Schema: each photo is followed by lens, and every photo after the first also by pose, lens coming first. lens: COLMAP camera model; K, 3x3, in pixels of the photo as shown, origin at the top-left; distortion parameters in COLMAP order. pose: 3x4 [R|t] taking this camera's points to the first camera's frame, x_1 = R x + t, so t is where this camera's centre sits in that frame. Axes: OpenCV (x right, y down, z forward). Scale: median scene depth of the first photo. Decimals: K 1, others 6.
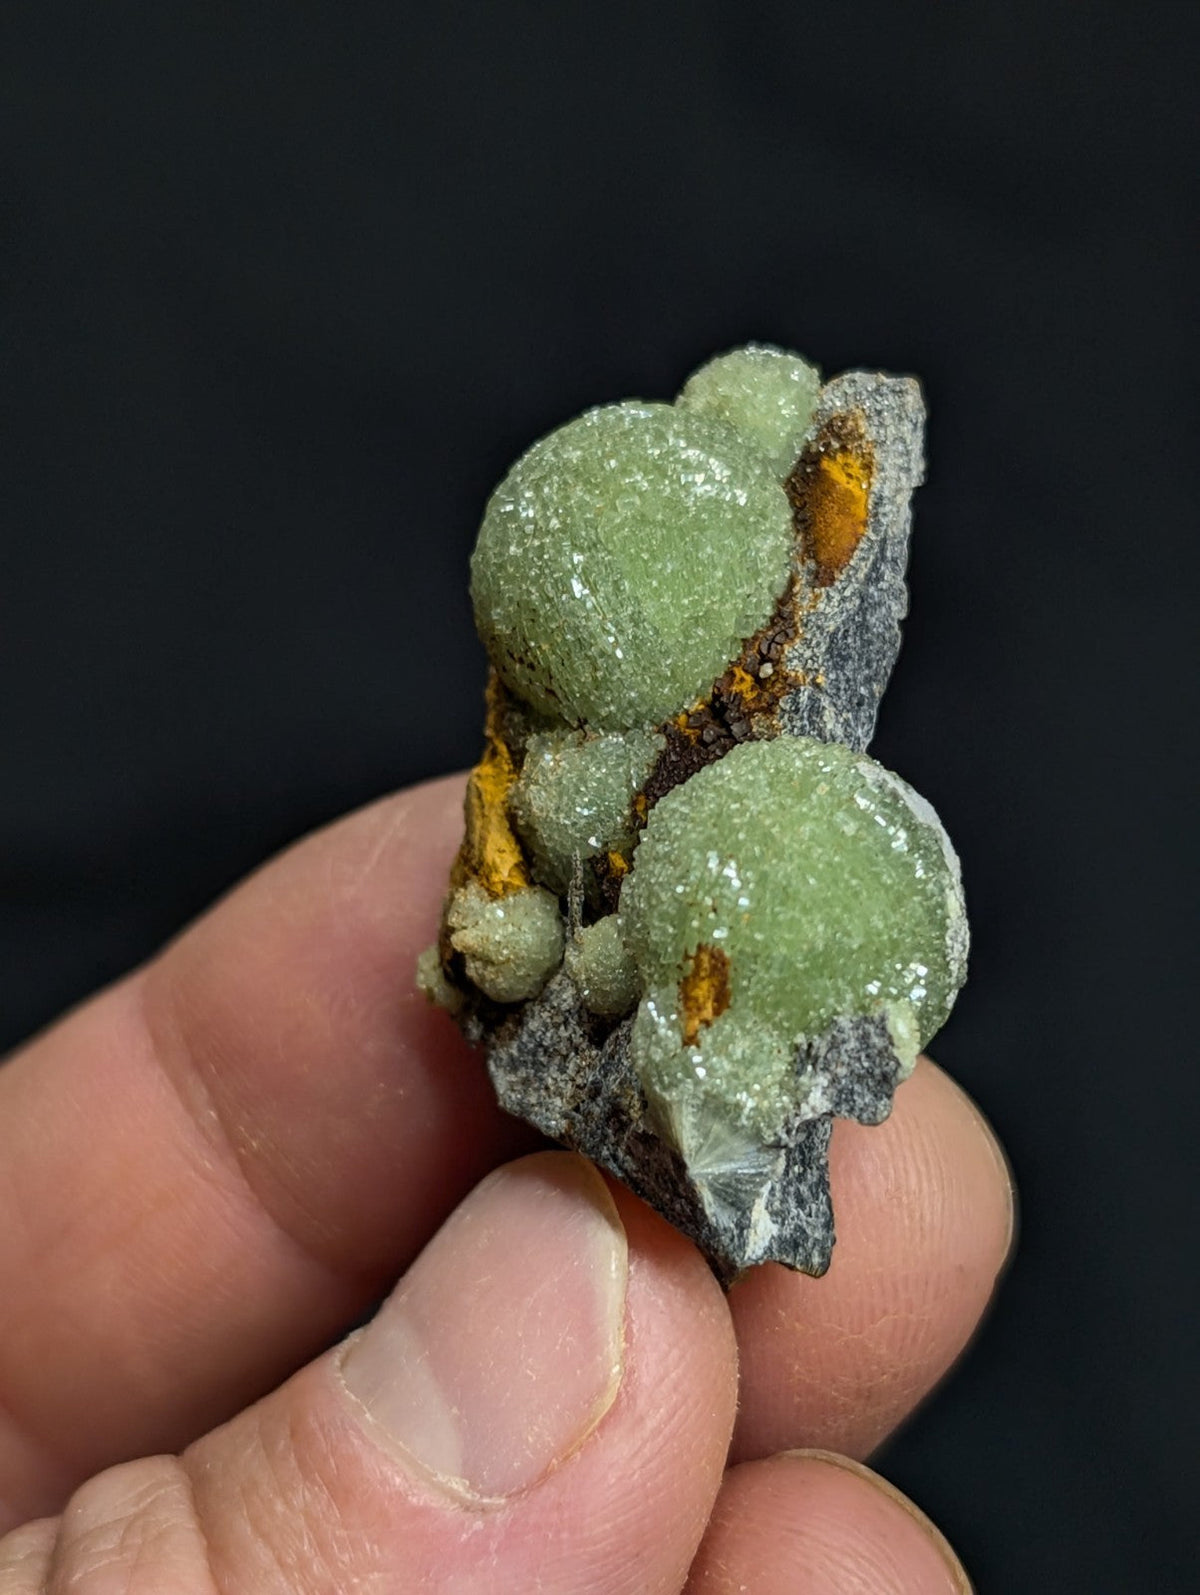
lens RADIAL K [[3536.6, 0, 600.0], [0, 3536.6, 797.5], [0, 0, 1]] dist [0.244577, -0.102958]
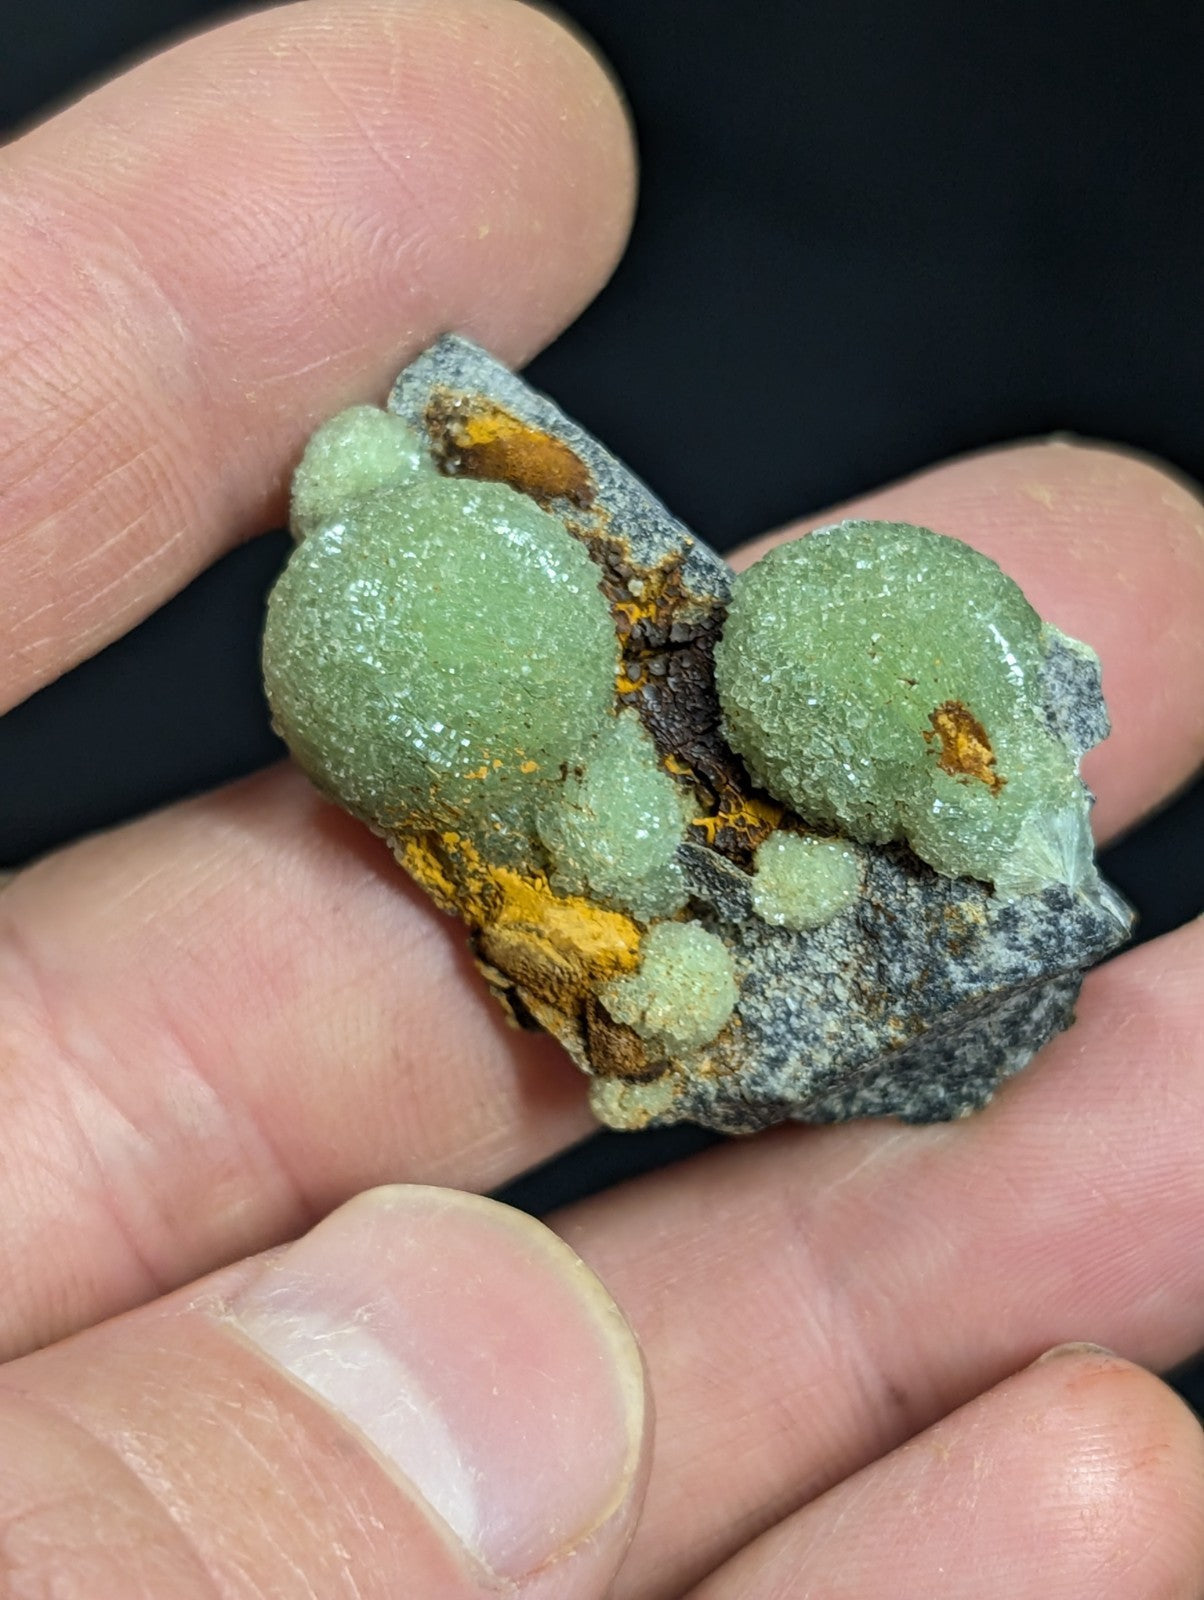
lens RADIAL K [[3547.6, 0, 602.0], [0, 3547.6, 800.0], [0, 0, 1]] dist [0.244577, -0.102958]
pose [[0.477201, -0.696882, 0.535383, -0.526173], [0.768419, 0.626488, 0.130556, -0.134539], [-0.426394, 0.349097, 0.834458, 0.197857]]
